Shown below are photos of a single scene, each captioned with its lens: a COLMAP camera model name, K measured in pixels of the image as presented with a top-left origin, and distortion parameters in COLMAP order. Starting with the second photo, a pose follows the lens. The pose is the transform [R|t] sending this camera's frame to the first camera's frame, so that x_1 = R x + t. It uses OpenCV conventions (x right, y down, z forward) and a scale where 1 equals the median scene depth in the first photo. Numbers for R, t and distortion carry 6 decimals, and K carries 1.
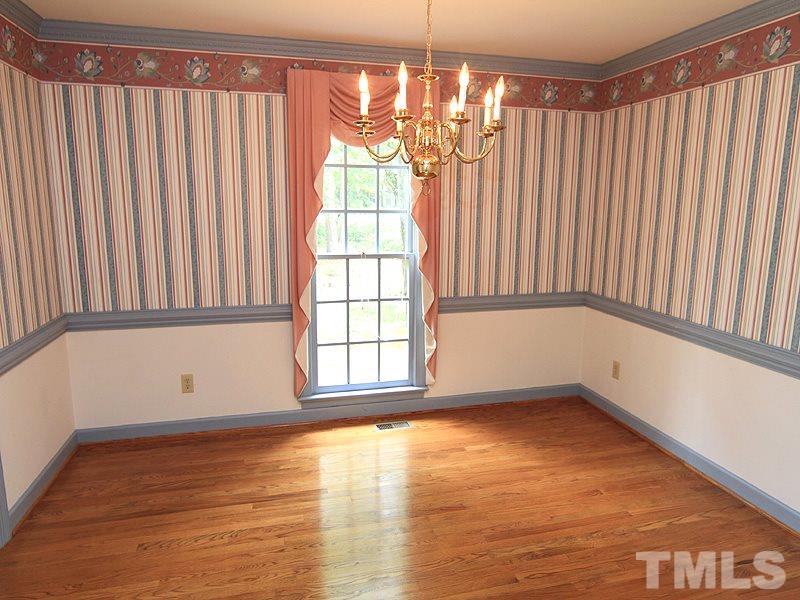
lens RADIAL K [[500.3, 0, 398.2], [0, 500.3, 277.0], [0, 0, 1]] dist [-0.000911, -0.000434]
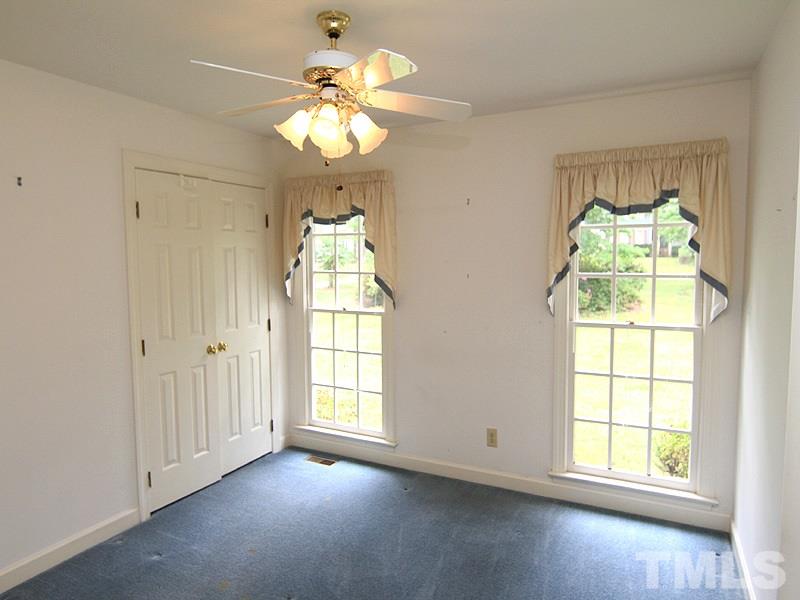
lens RADIAL K [[512.8, 0, 400.0], [0, 512.8, 300.0], [0, 0, 1]] dist [-0.004851, -0.002062]
pose [[0.750852, 0.033312, -0.659630, 0.213856], [-0.089234, 0.994687, -0.051342, -0.005187], [0.654415, 0.097412, 0.749835, 0.056098]]
